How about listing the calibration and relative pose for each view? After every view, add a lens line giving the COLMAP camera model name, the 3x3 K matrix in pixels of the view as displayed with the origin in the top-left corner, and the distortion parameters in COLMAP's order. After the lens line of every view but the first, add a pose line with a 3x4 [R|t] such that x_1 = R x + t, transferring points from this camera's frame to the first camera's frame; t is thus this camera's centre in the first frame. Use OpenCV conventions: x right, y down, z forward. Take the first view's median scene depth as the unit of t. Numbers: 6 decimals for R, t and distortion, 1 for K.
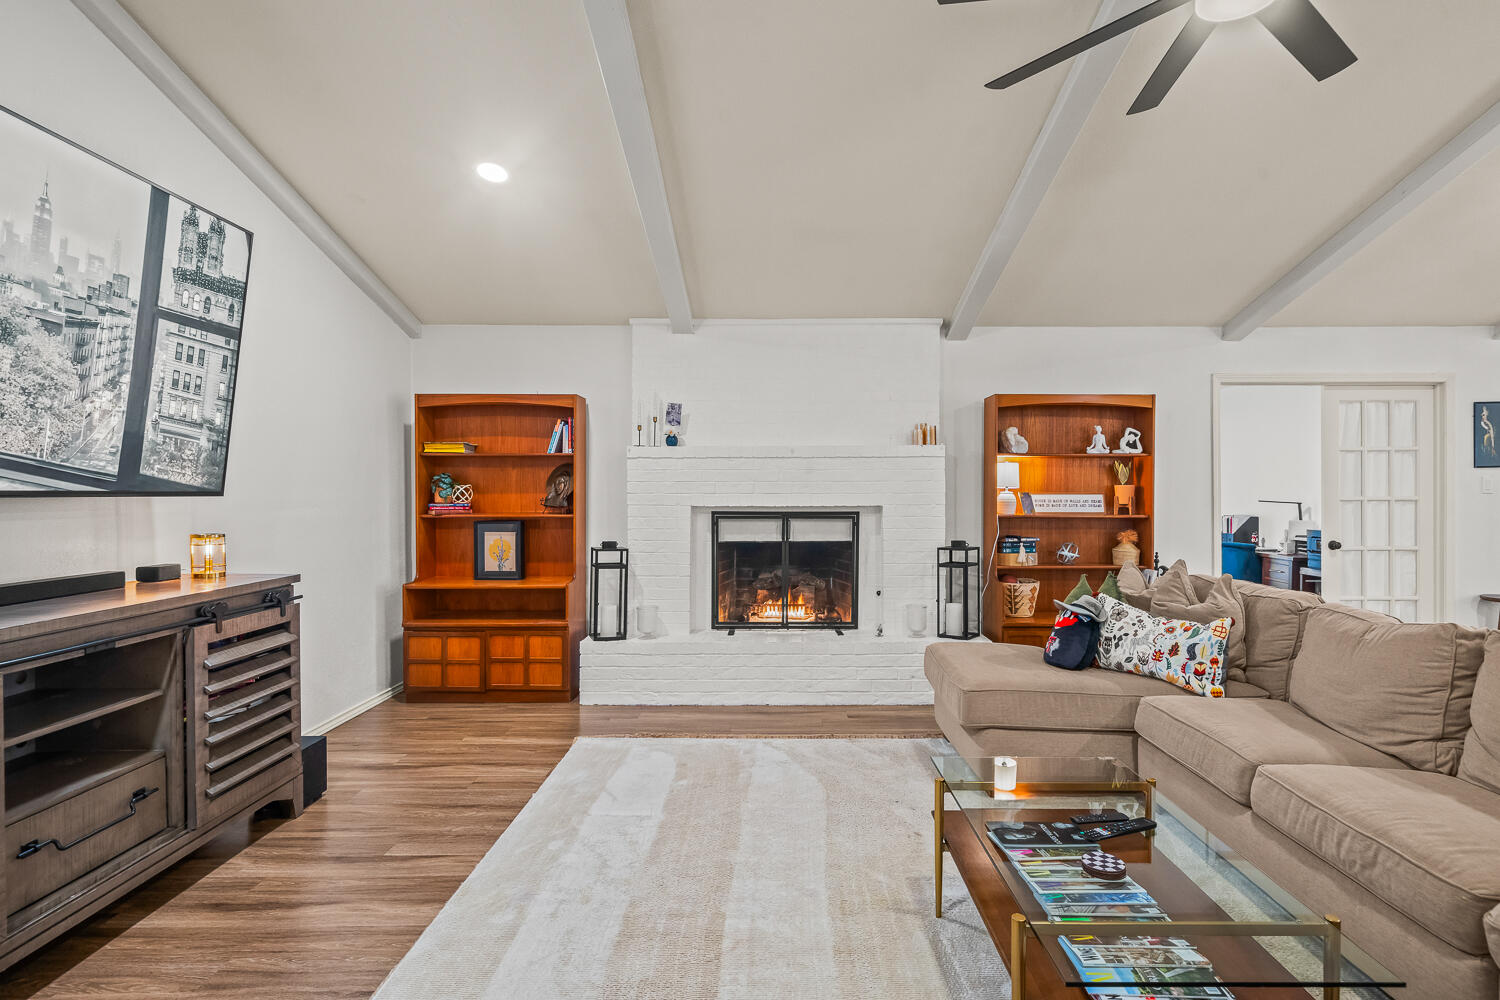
lens RADIAL K [[776.2, 0, 780.7], [0, 776.2, 495.0], [0, 0, 1]] dist [0.001289, 0.000132]
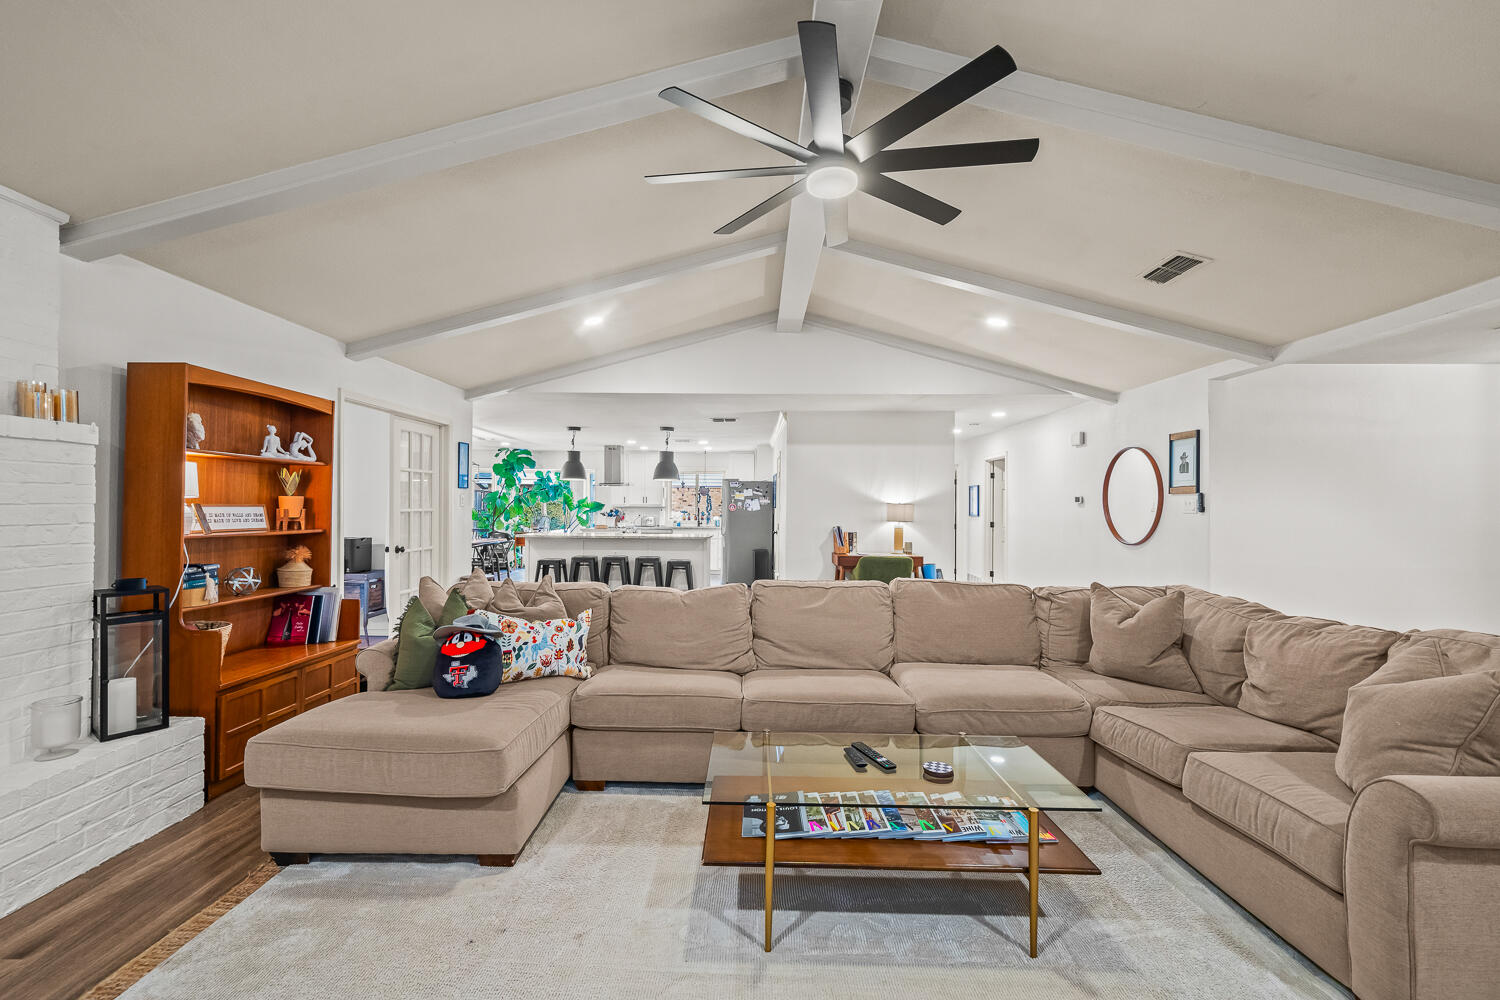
lens RADIAL K [[652.8, 0, 731.1], [0, 652.8, 496.4], [0, 0, 1]] dist [-0.000458, -0.000224]
pose [[0.039420, 0.017948, 0.999062, -0.404212], [-0.002108, 0.999838, -0.017879, -0.000319], [-0.999221, -0.001401, 0.039451, 0.678139]]
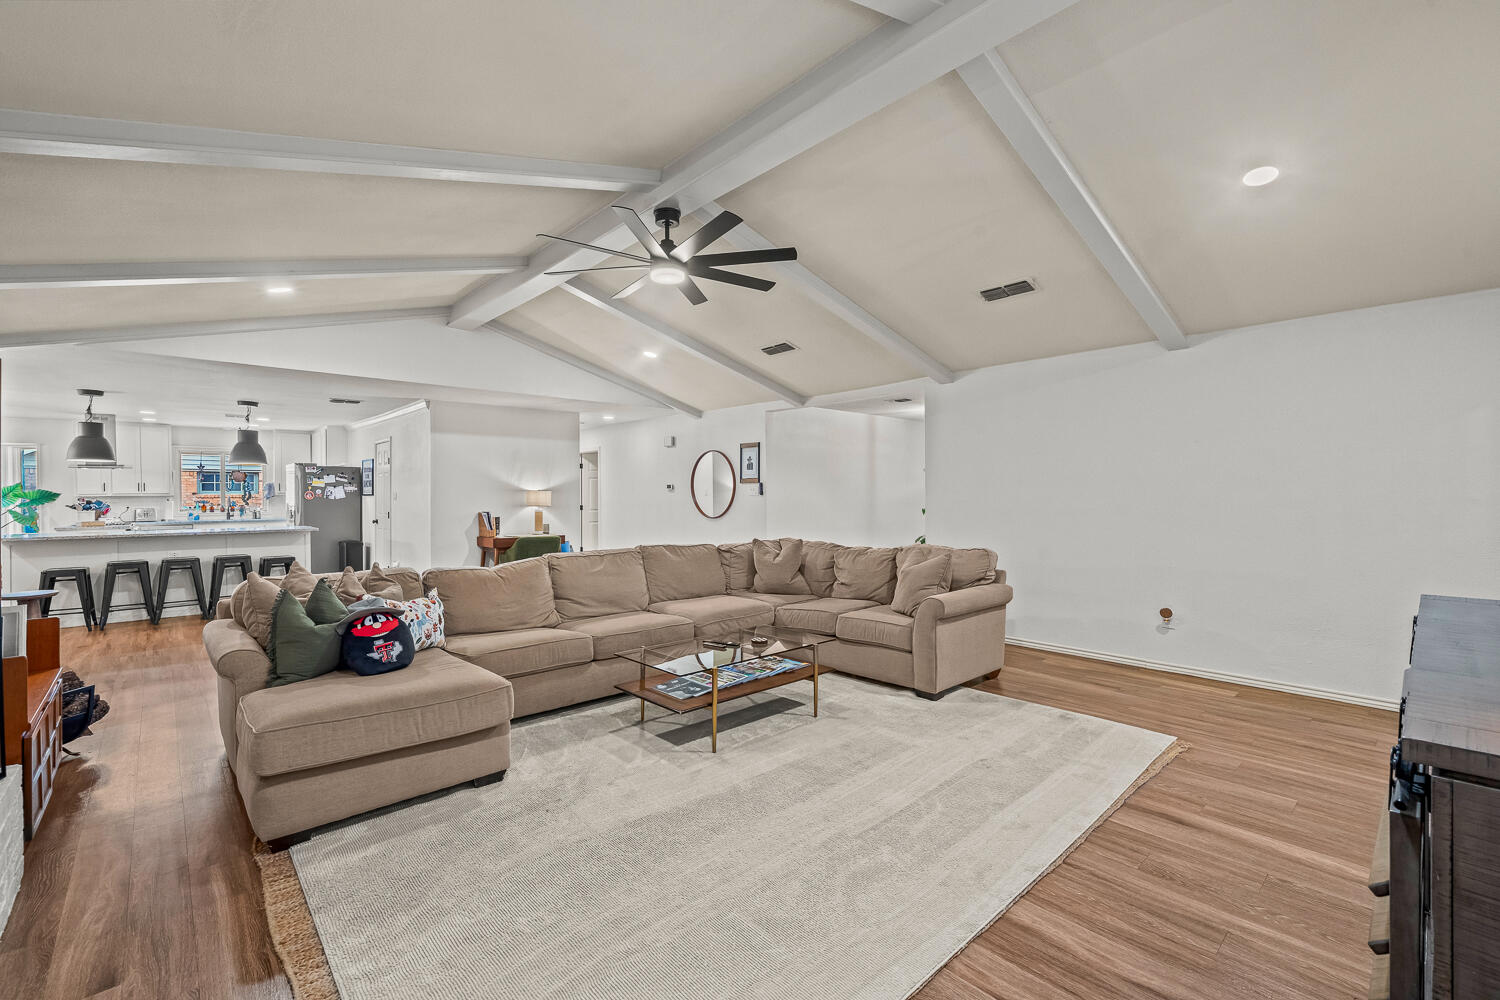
lens RADIAL K [[650.8, 0, 745.3], [0, 650.8, 492.1], [0, 0, 1]] dist [0.000448, 0.000033]
pose [[-0.663531, 0.005028, 0.748132, -0.575833], [0.007507, 0.999972, -0.000063, -0.003628], [-0.748111, 0.005574, -0.663550, 1.237419]]
